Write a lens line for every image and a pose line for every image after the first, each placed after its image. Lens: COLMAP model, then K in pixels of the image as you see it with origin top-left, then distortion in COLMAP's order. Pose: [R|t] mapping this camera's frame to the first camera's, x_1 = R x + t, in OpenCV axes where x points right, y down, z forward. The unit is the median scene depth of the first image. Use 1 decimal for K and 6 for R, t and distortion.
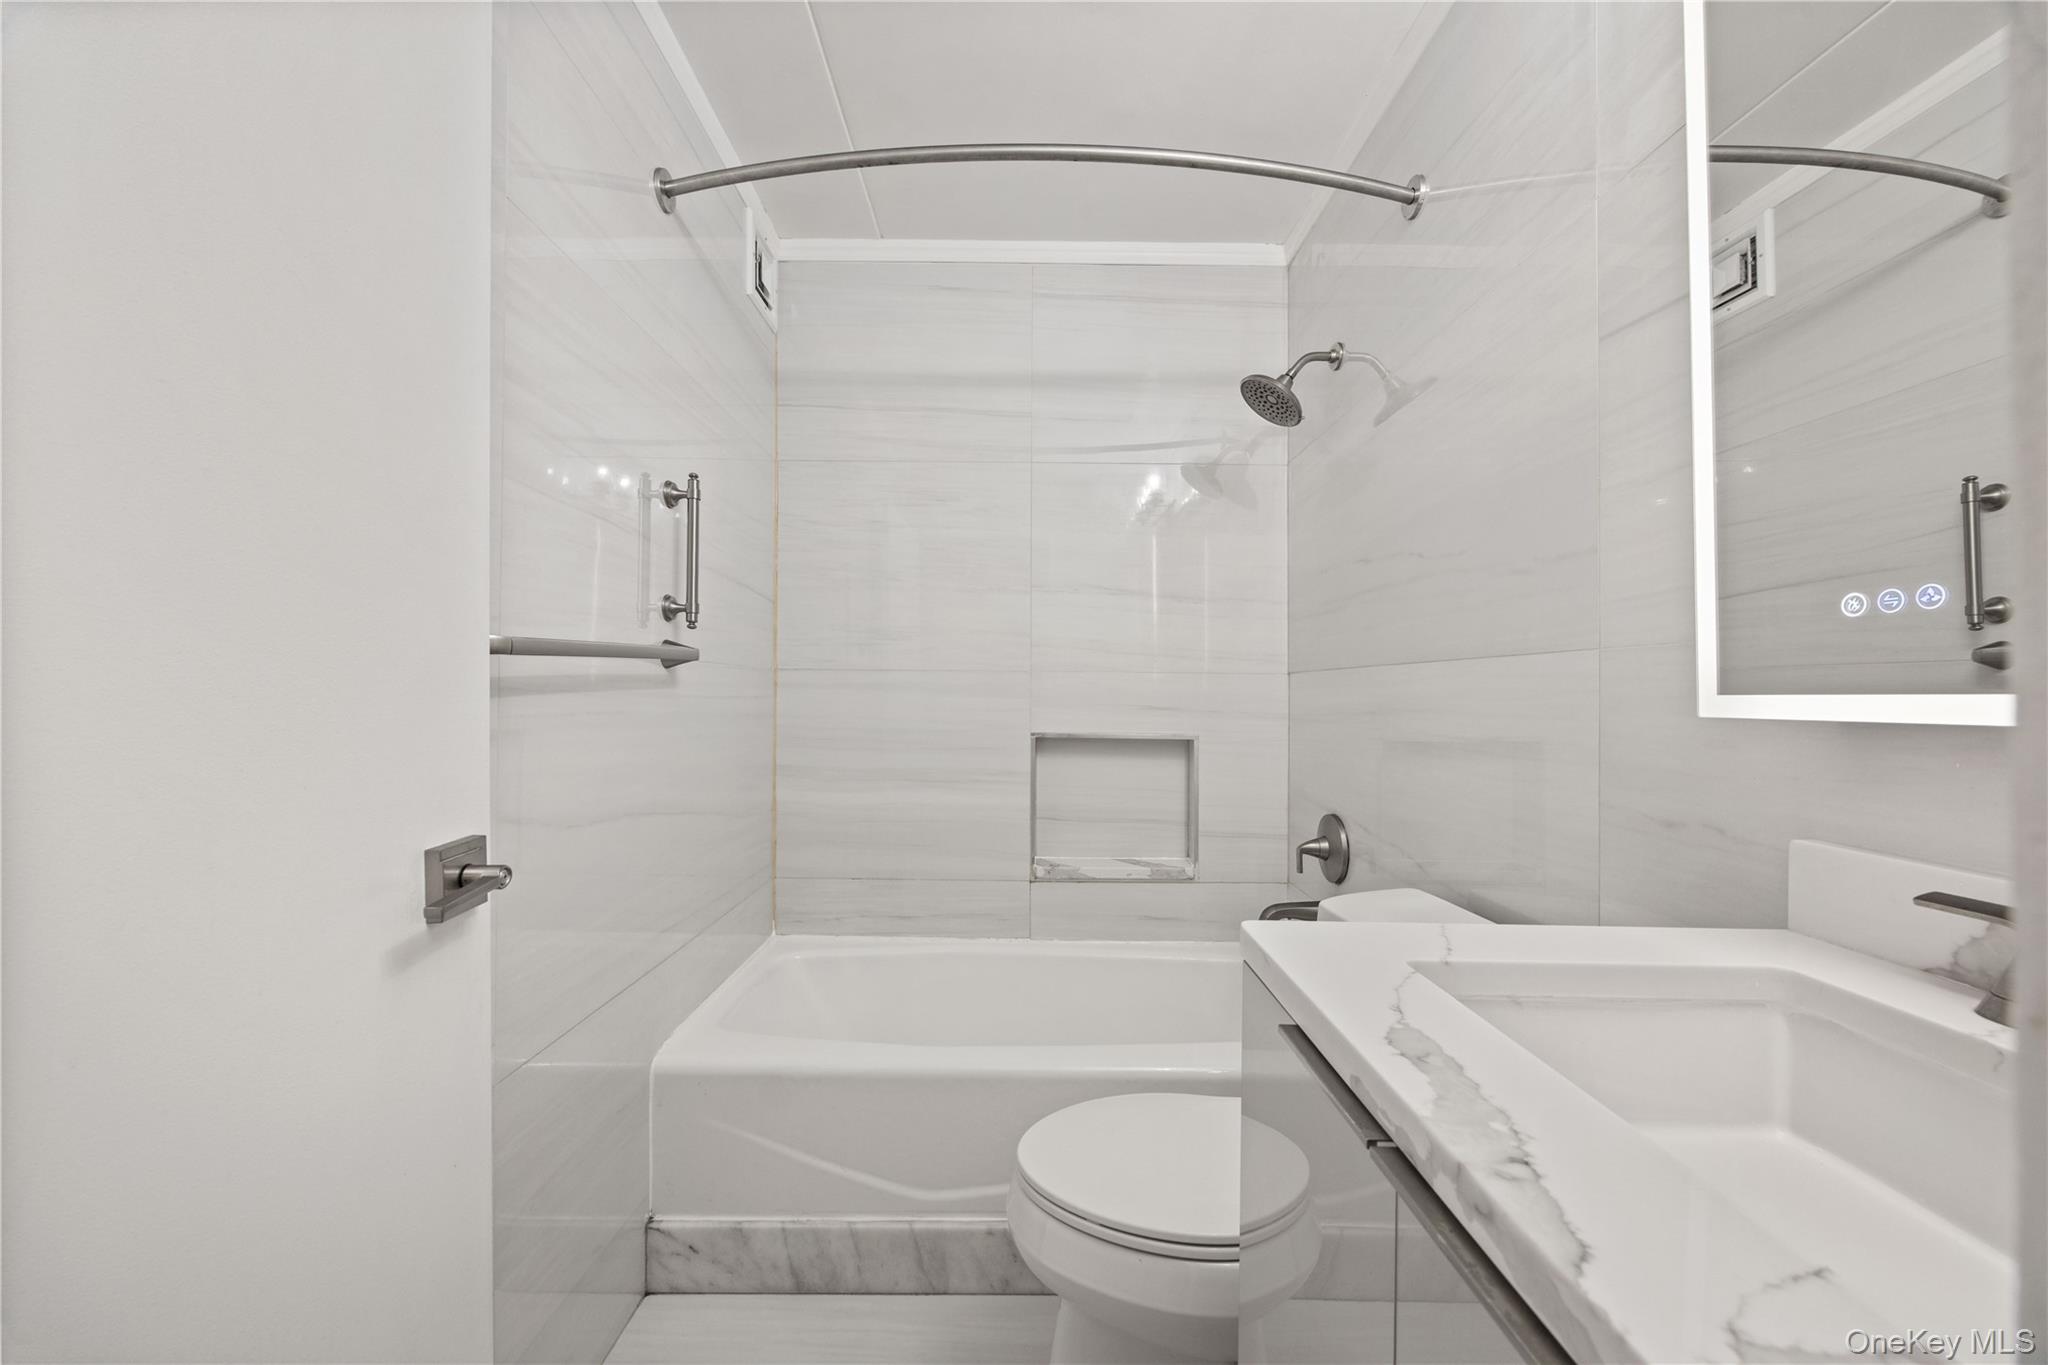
lens RADIAL K [[780.0, 0, 1019.1], [0, 780.0, 689.9], [0, 0, 1]] dist [-0.002206, 0.000208]
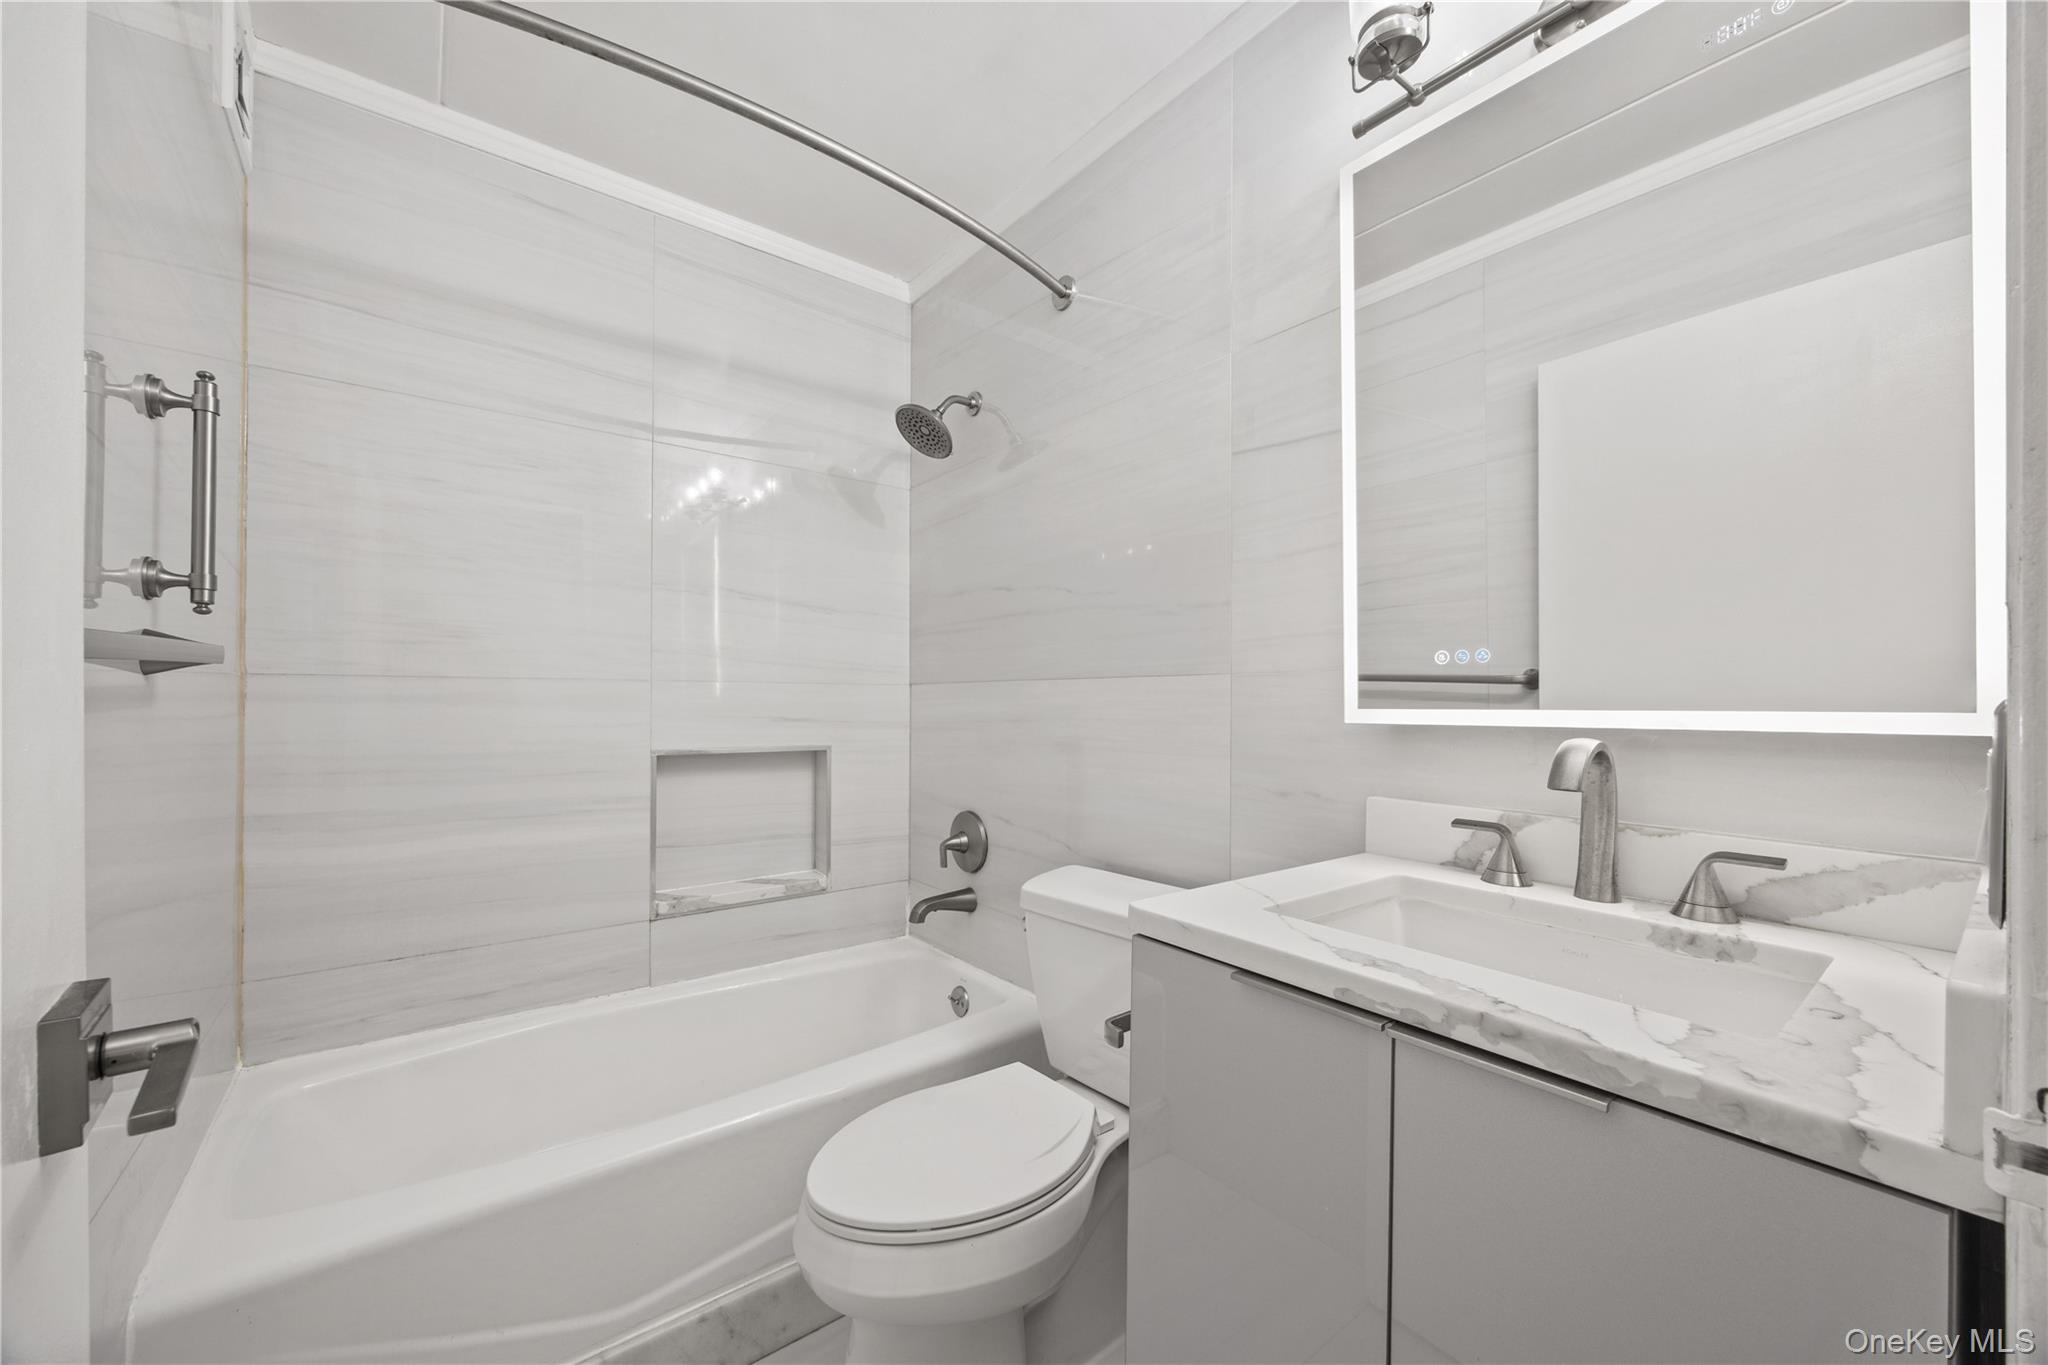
lens RADIAL K [[784.4, 0, 1021.1], [0, 784.4, 699.2], [0, 0, 1]] dist [-0.001040, 0.000285]
pose [[0.790173, -0.005262, 0.612862, -0.225117], [0.001672, 0.999978, 0.006431, -0.008837], [-0.612882, -0.004057, 0.790164, 0.060730]]
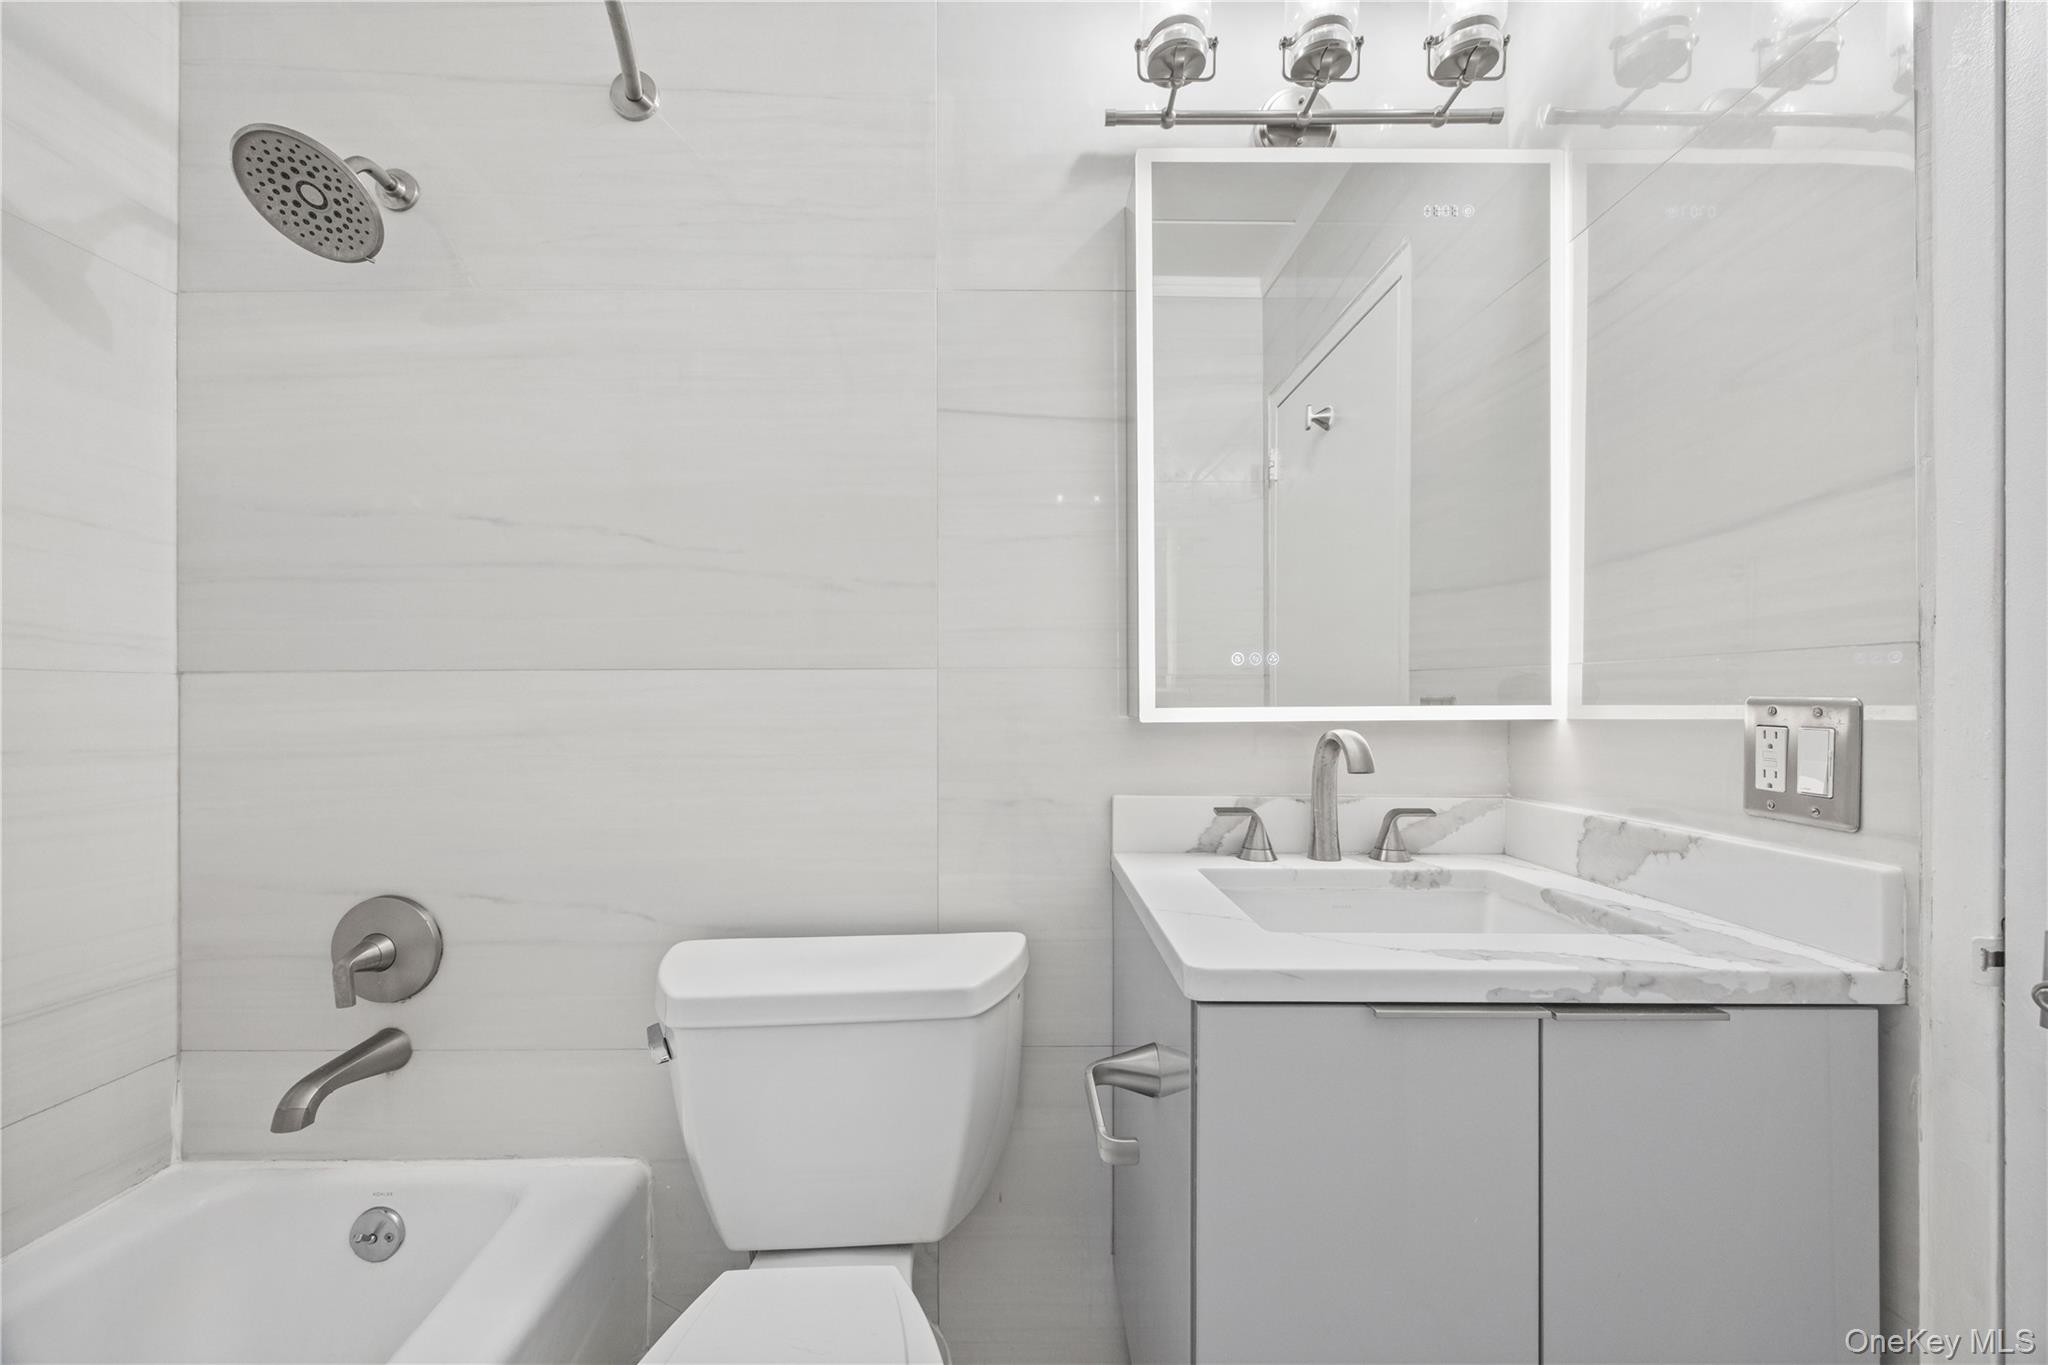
lens RADIAL K [[784.4, 0, 1021.1], [0, 784.4, 699.2], [0, 0, 1]] dist [-0.001040, 0.000285]
pose [[-0.005500, -0.008818, 0.999946, -0.244087], [-0.000062, 0.999961, 0.008818, -0.008993], [-0.999985, -0.000014, -0.005501, 0.470375]]
